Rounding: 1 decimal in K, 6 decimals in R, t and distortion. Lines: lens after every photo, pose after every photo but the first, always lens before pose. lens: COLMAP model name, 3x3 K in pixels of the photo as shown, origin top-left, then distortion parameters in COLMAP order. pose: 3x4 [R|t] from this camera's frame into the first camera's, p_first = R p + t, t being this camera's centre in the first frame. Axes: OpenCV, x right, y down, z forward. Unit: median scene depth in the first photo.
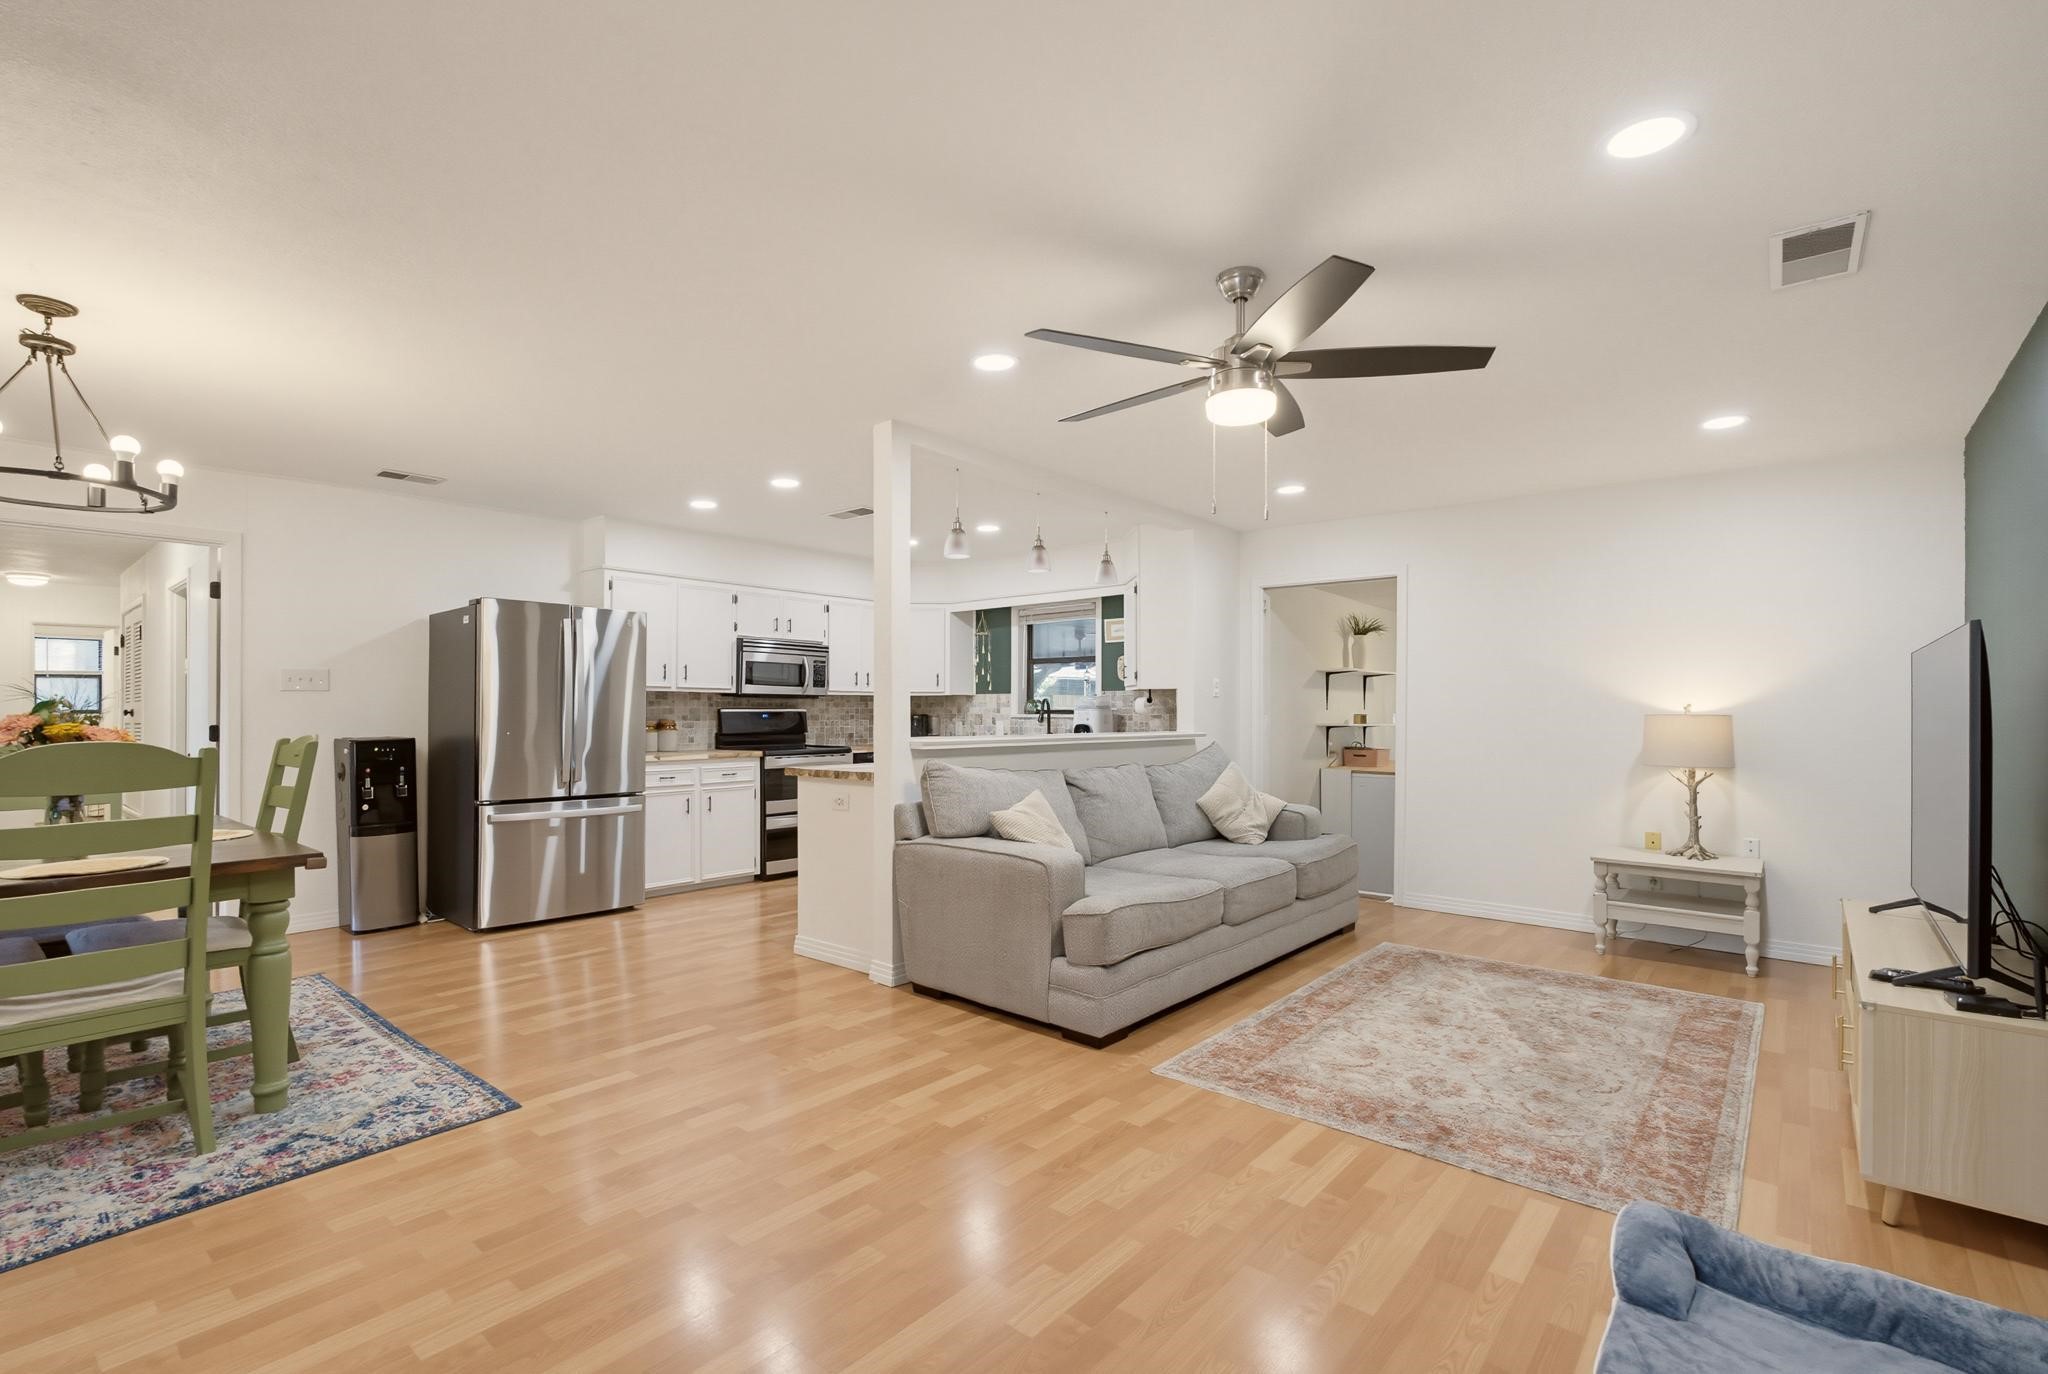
lens RADIAL K [[926.1, 0, 1013.7], [0, 926.1, 708.3], [0, 0, 1]] dist [-0.001584, 0.000161]
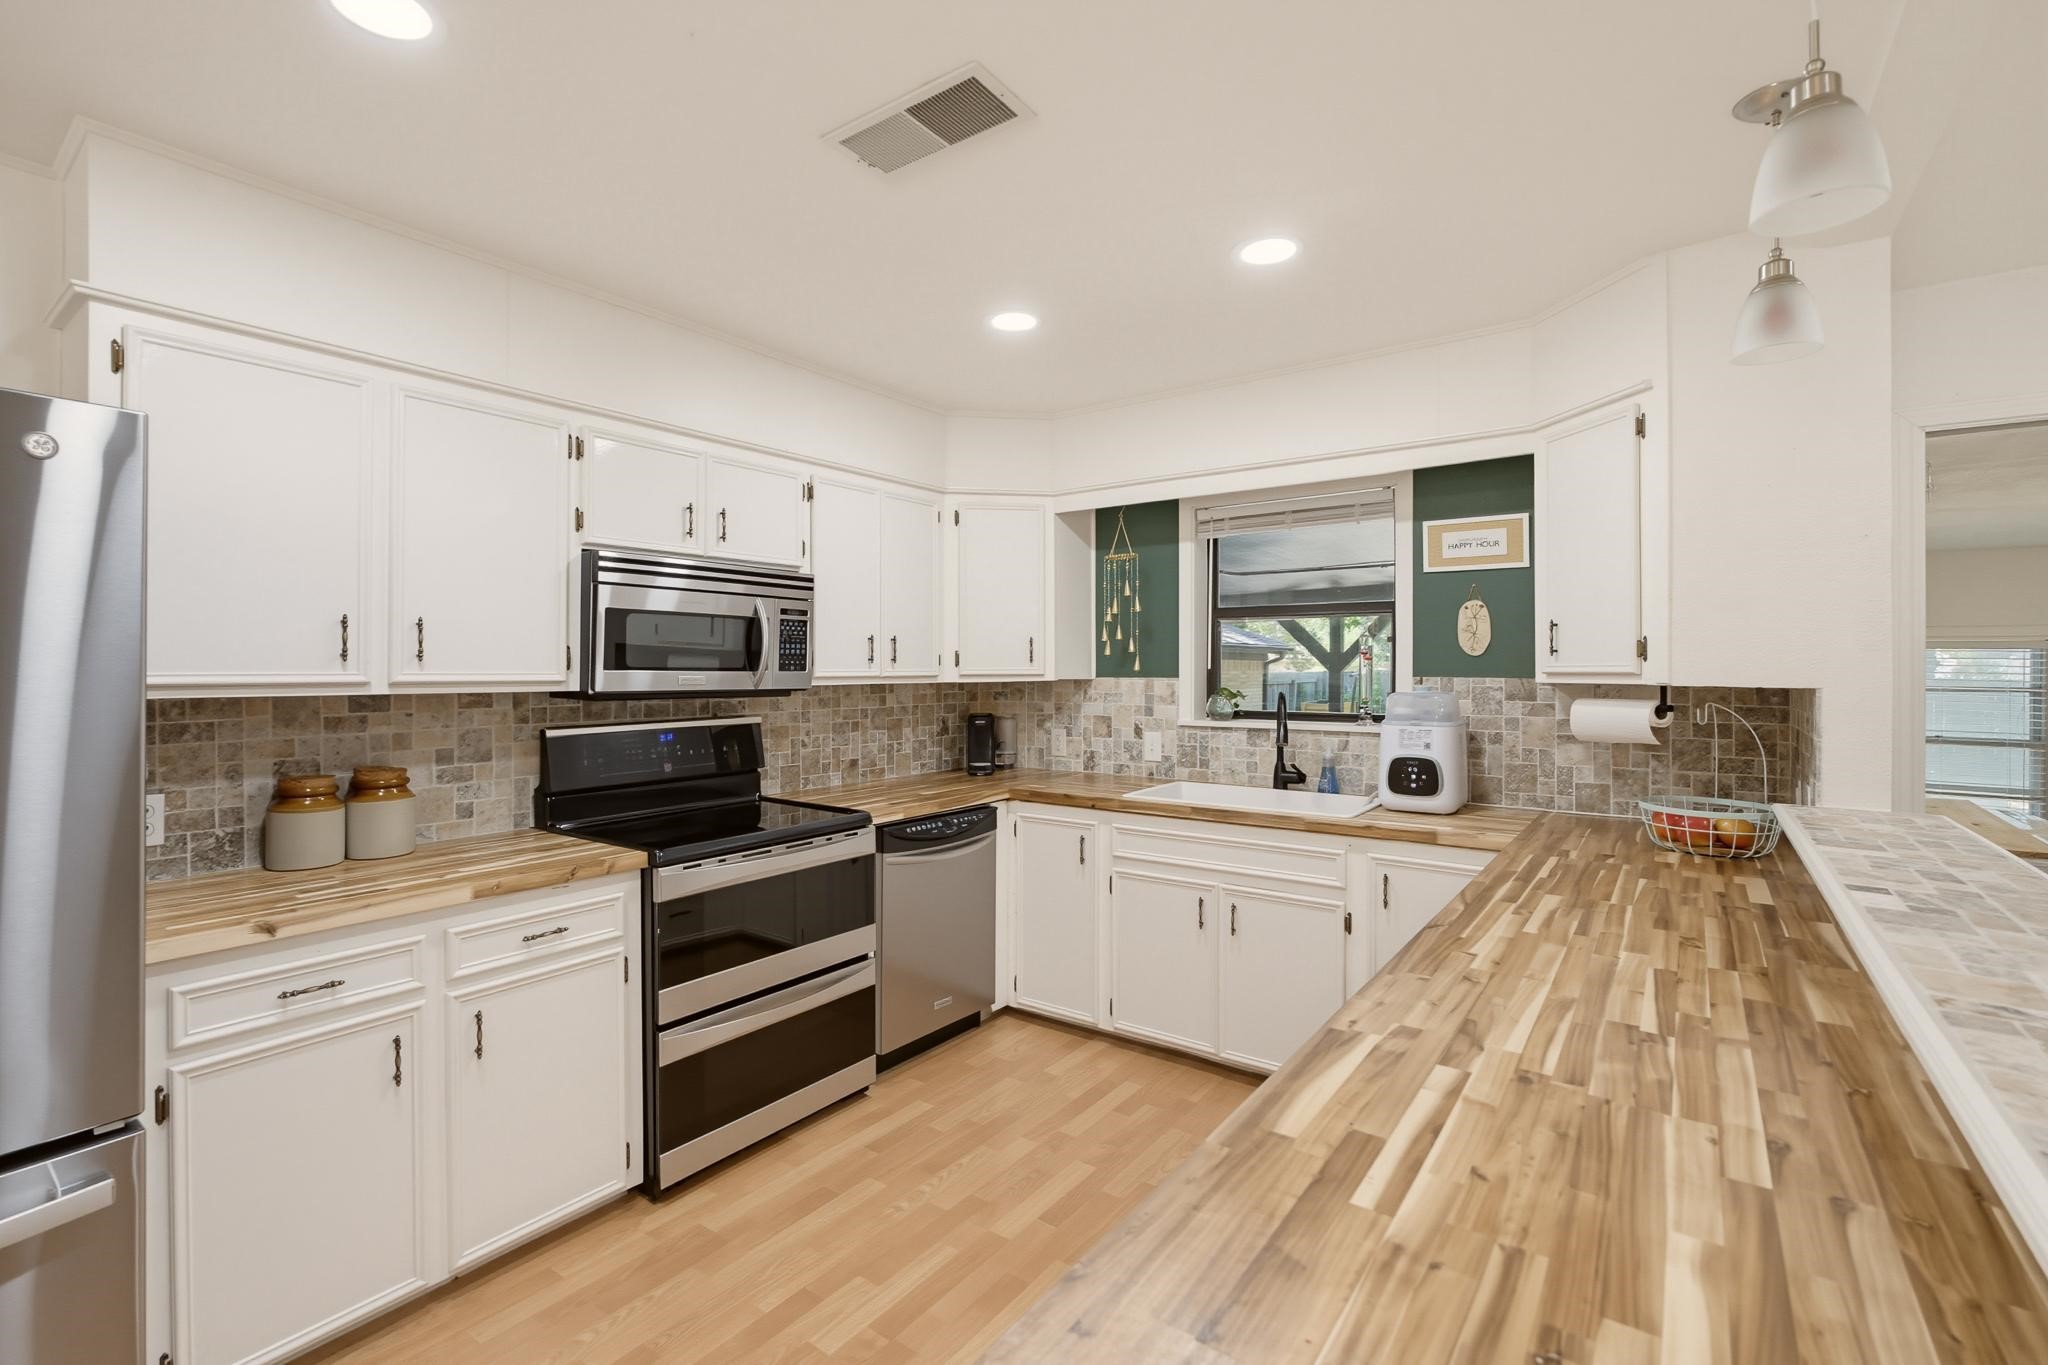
lens RADIAL K [[907.2, 0, 1015.7], [0, 907.2, 669.6], [0, 0, 1]] dist [-0.003396, 0.000015]
pose [[0.997550, -0.001714, 0.069932, -0.188195], [0.001147, 0.999966, 0.008146, -0.036863], [-0.069944, -0.008046, 0.997518, 0.789744]]
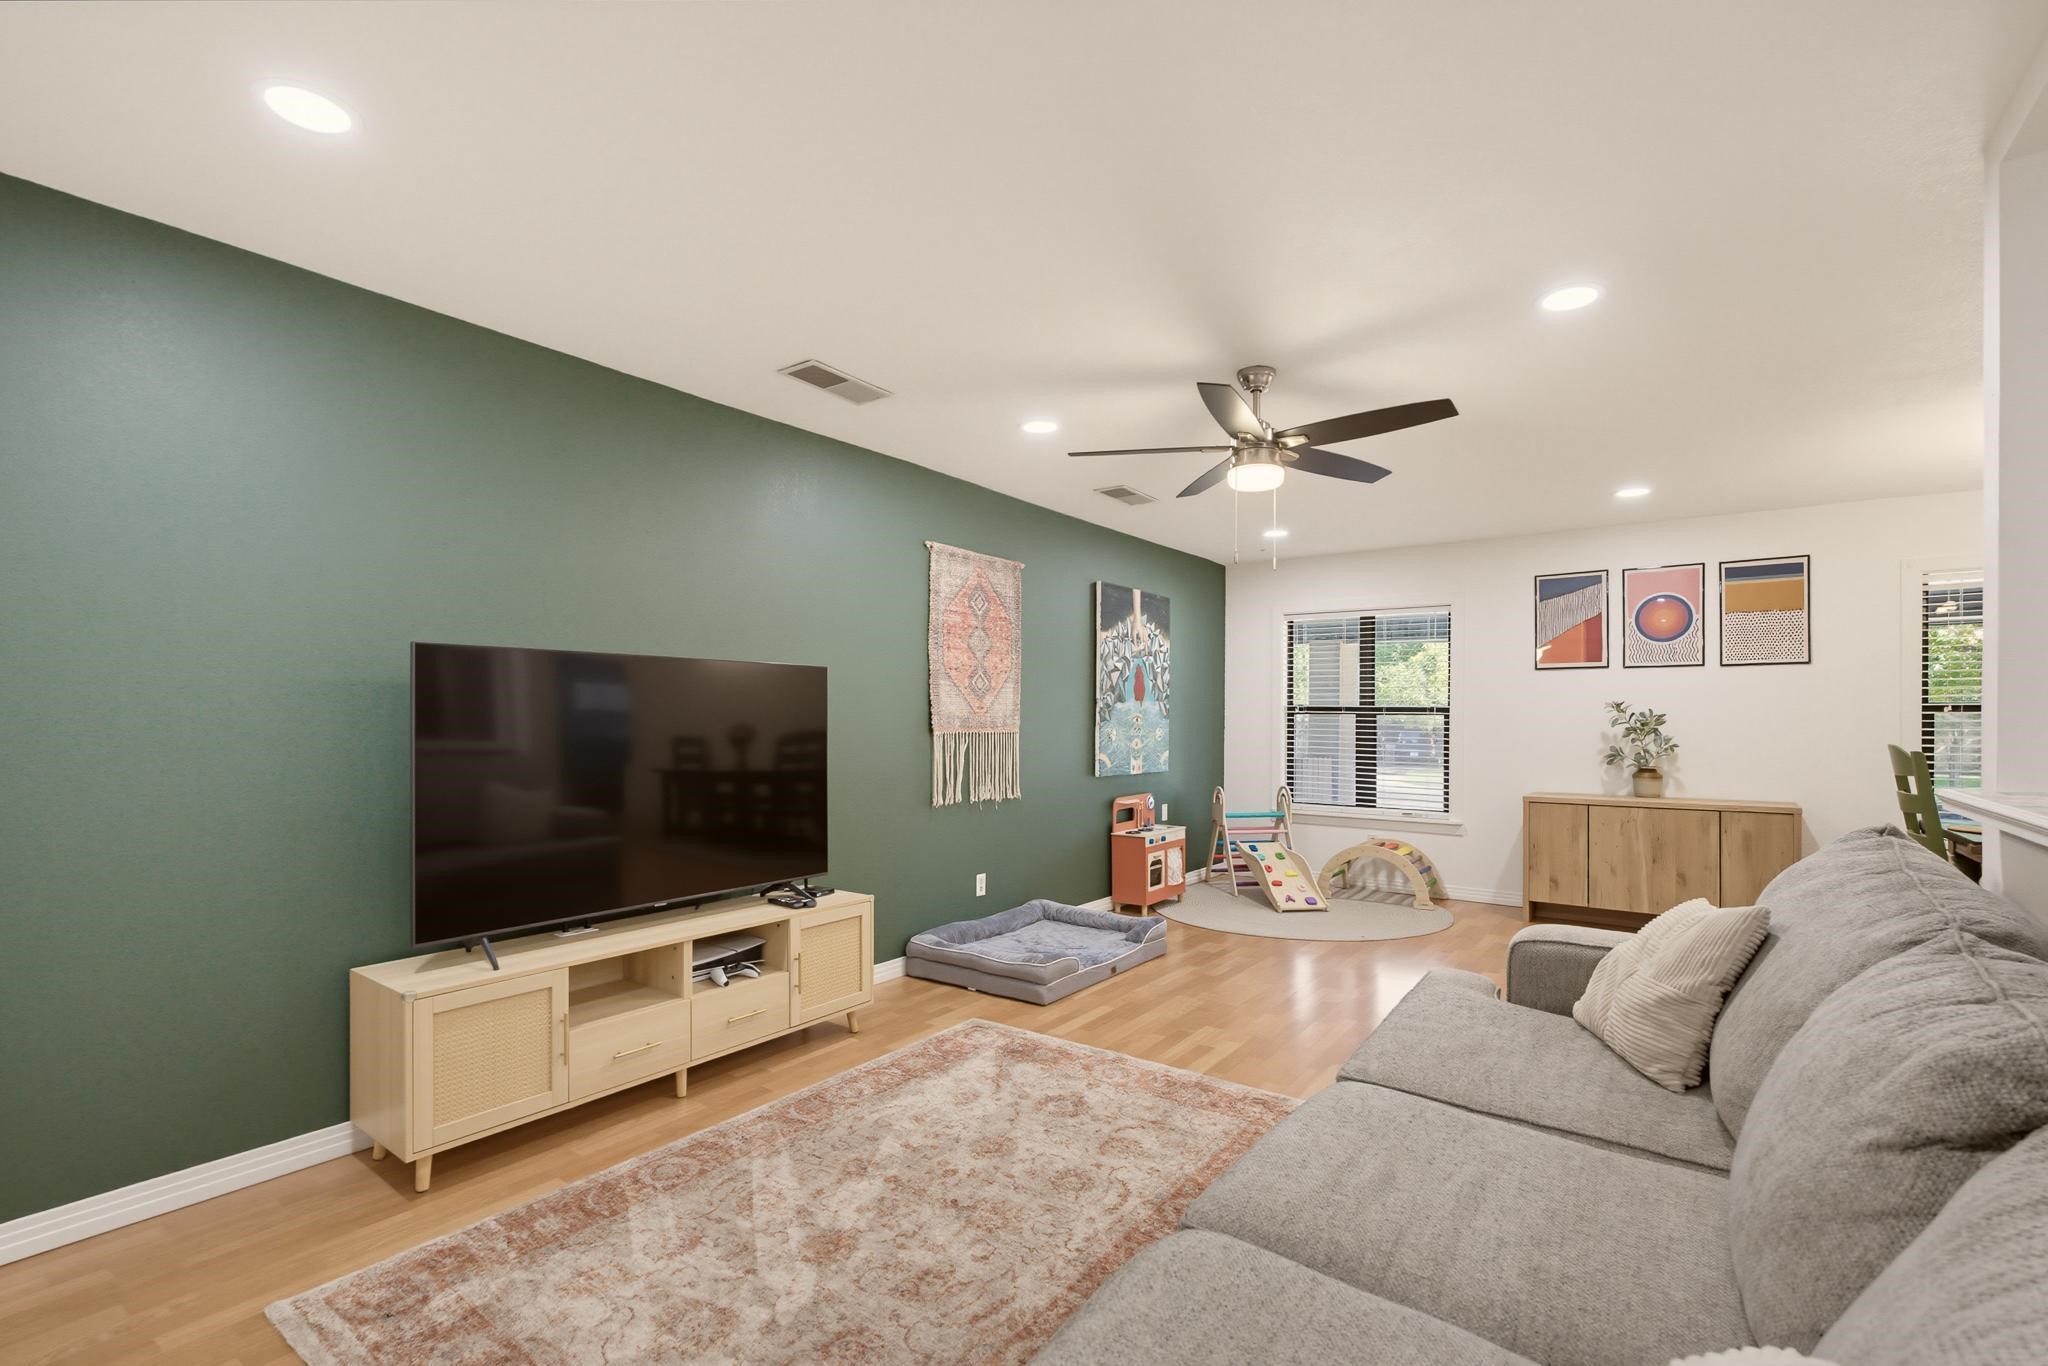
lens RADIAL K [[920.3, 0, 1027.2], [0, 920.3, 714.5], [0, 0, 1]] dist [-0.005017, 0.004612]
pose [[-0.997515, -0.007320, -0.070072, 0.328555], [-0.007215, 0.999972, -0.001752, -0.000605], [0.070083, -0.001242, -0.997540, 1.136916]]
